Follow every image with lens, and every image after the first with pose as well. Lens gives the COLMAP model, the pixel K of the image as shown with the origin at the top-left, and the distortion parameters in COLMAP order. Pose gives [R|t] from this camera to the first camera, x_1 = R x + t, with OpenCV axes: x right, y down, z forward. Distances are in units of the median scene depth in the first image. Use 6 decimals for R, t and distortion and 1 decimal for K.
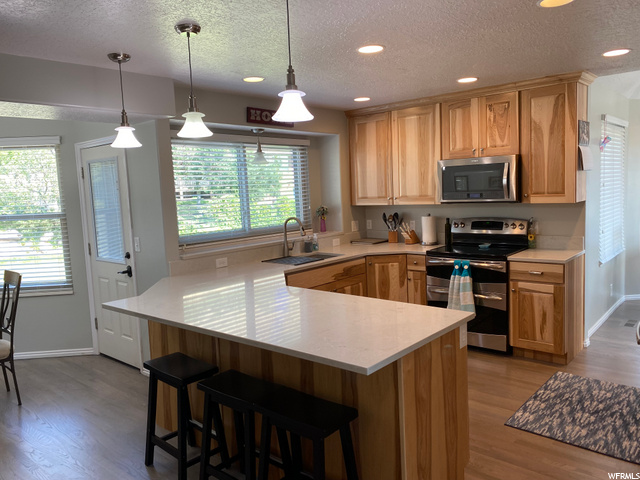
lens RADIAL K [[486.9, 0, 322.8], [0, 486.9, 238.1], [0, 0, 1]] dist [0.007838, -0.006779]
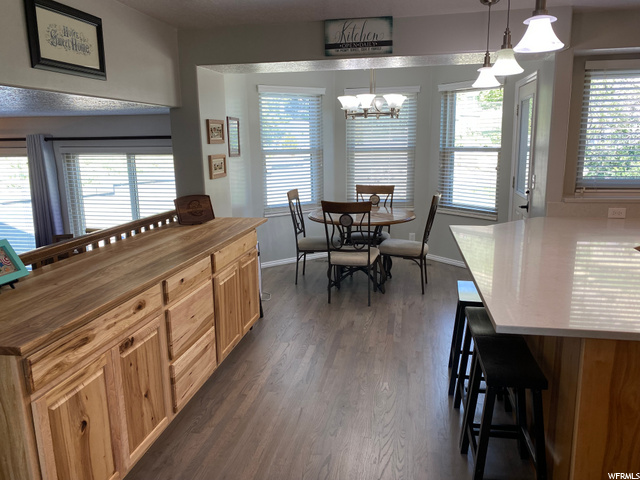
lens RADIAL K [[486.9, 0, 324.0], [0, 486.9, 238.3], [0, 0, 1]] dist [0.007838, -0.006779]
pose [[0.499079, 0.204427, -0.842098, 0.288133], [-0.094648, 0.978821, 0.181523, -0.014258], [0.861372, -0.010892, 0.507858, 0.101876]]
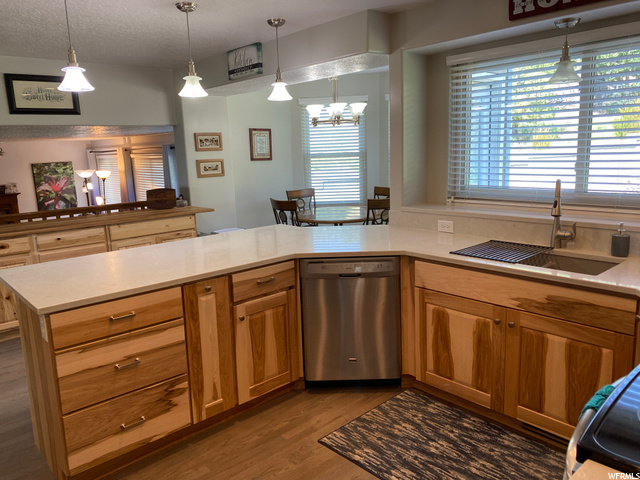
lens RADIAL K [[486.9, 0, 319.3], [0, 486.9, 238.4], [0, 0, 1]] dist [0.007838, -0.006779]
pose [[-0.126373, 0.227377, -0.965572, 0.593909], [-0.061529, 0.969705, 0.236403, -0.105580], [0.990073, 0.089286, -0.108554, 0.914478]]
